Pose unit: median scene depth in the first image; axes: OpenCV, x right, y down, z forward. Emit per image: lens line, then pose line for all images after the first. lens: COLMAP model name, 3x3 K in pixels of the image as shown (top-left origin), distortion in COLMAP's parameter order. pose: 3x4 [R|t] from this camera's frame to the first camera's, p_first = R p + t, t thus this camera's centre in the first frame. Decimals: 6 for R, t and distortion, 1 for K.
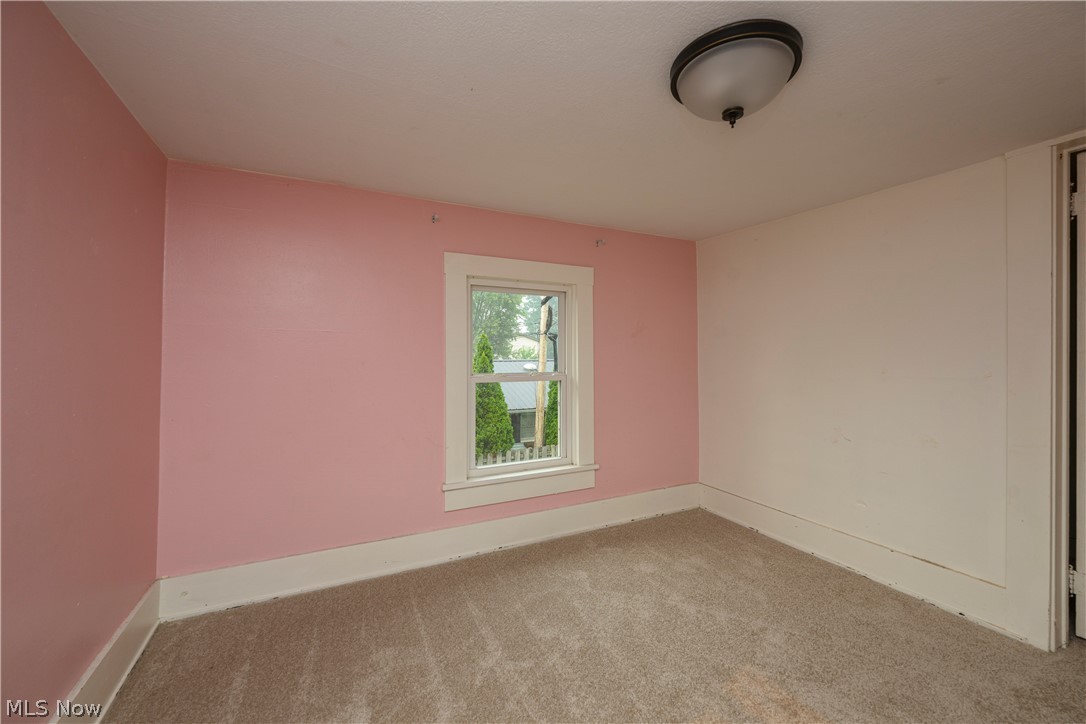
lens RADIAL K [[427.1, 0, 540.8], [0, 427.1, 359.7], [0, 0, 1]] dist [-0.000668, -0.000324]
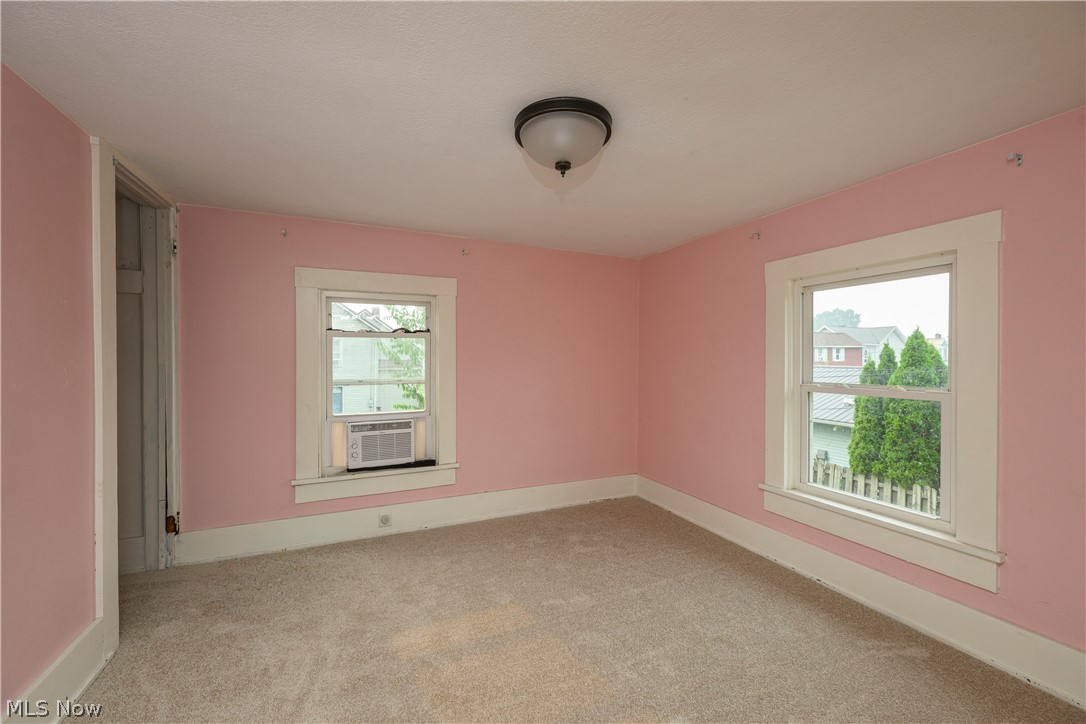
lens RADIAL K [[427.1, 0, 540.8], [0, 427.1, 359.7], [0, 0, 1]] dist [-0.000668, -0.000324]
pose [[-0.049106, -0.006505, -0.998772, 0.798483], [-0.014506, 0.999878, -0.005799, -0.004900], [0.998688, 0.014204, -0.049194, 0.445225]]
